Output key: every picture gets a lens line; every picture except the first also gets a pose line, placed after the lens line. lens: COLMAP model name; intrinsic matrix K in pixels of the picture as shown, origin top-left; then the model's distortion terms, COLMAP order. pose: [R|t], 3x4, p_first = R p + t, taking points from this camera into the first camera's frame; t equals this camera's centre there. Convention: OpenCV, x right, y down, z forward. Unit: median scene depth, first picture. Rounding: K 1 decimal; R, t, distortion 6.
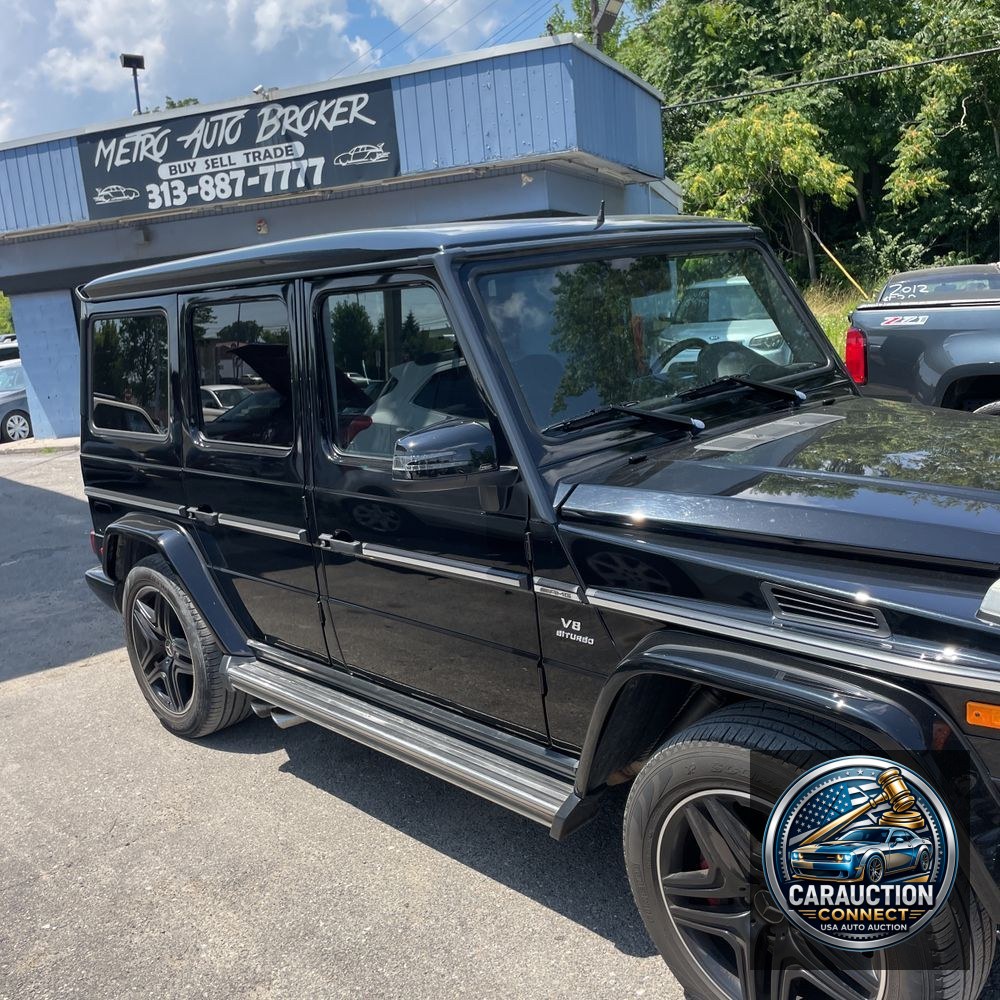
lens RADIAL K [[1015.2, 0, 503.8], [0, 1015.2, 488.0], [0, 0, 1]] dist [0.082510, -0.120798]
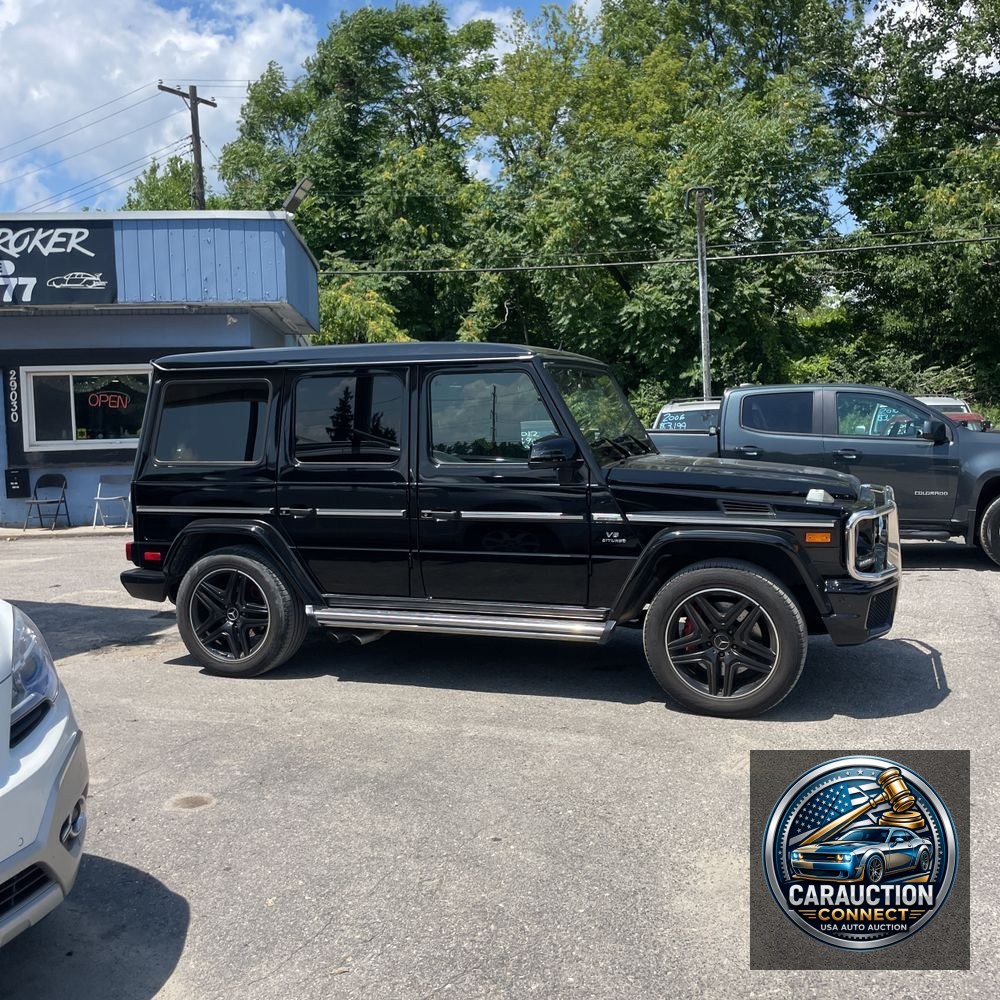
lens RADIAL K [[1015.2, 0, 503.8], [0, 1015.2, 488.0], [0, 0, 1]] dist [0.082510, -0.120798]
pose [[0.893323, 0.043357, 0.447318, -0.207256], [0.024999, 0.989000, -0.145785, 0.065590], [-0.448719, 0.141416, 0.882413, -0.144744]]
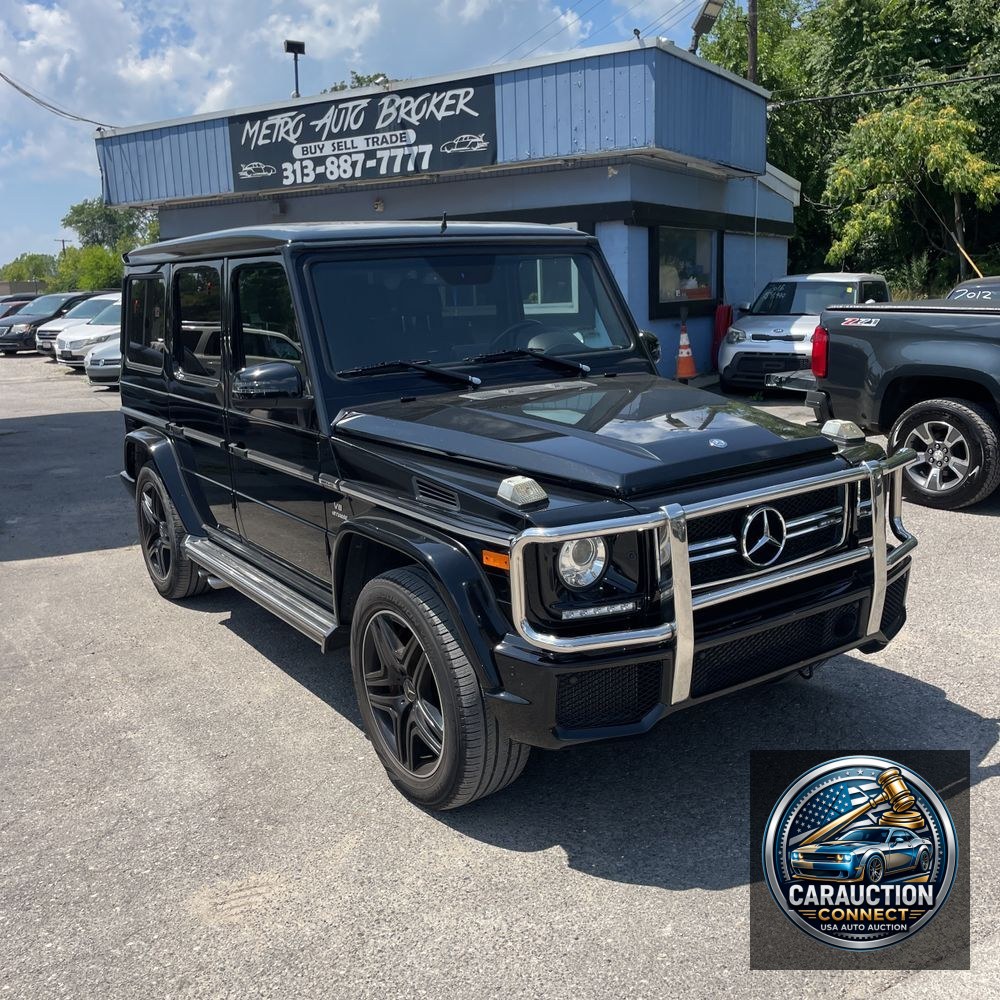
lens RADIAL K [[1015.2, 0, 503.8], [0, 1015.2, 488.0], [0, 0, 1]] dist [0.082510, -0.120798]
pose [[0.983914, 0.088099, -0.155409, 0.102436], [-0.085015, 0.996030, 0.026391, 0.009517], [0.157117, -0.012754, 0.987498, -0.078923]]
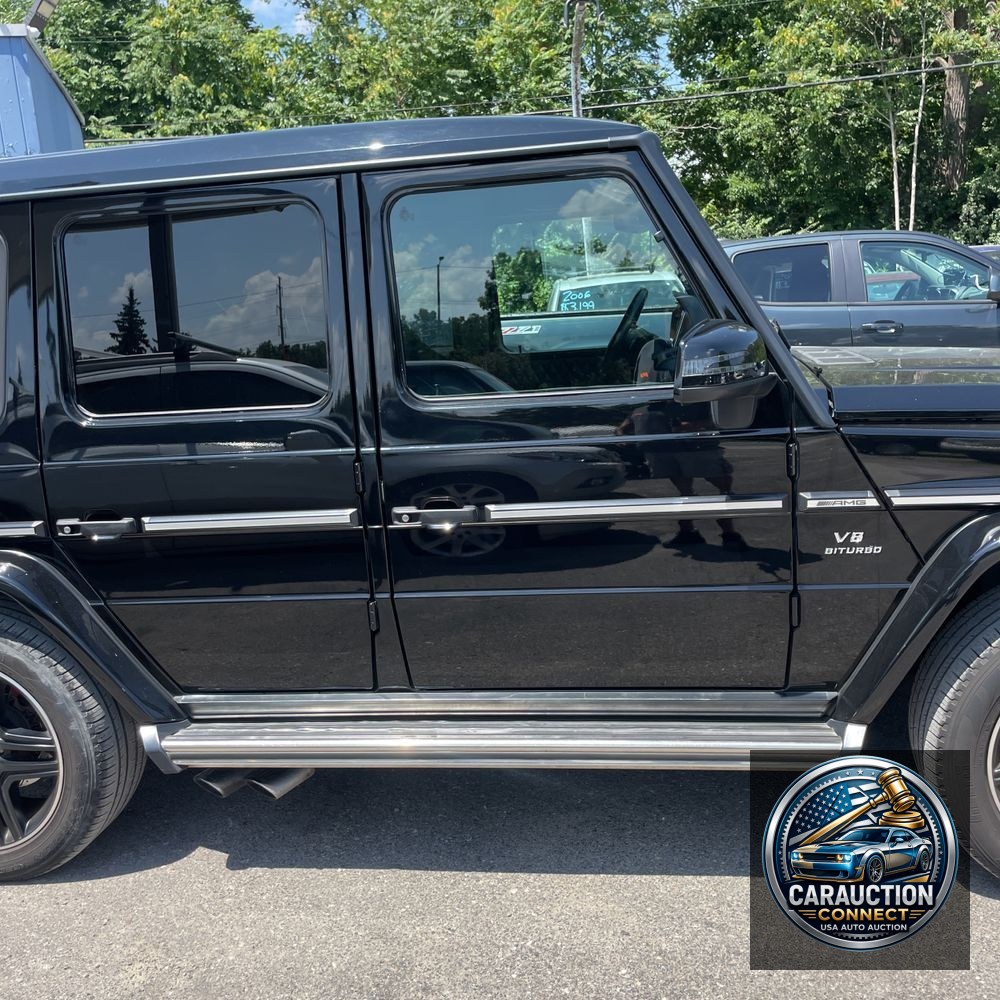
lens RADIAL K [[1015.2, 0, 503.8], [0, 1015.2, 488.0], [0, 0, 1]] dist [0.082510, -0.120798]
pose [[0.795810, -0.077912, 0.600513, -0.144202], [0.117552, 0.992700, -0.026987, 0.015195], [-0.594026, 0.092068, 0.799160, 0.085365]]
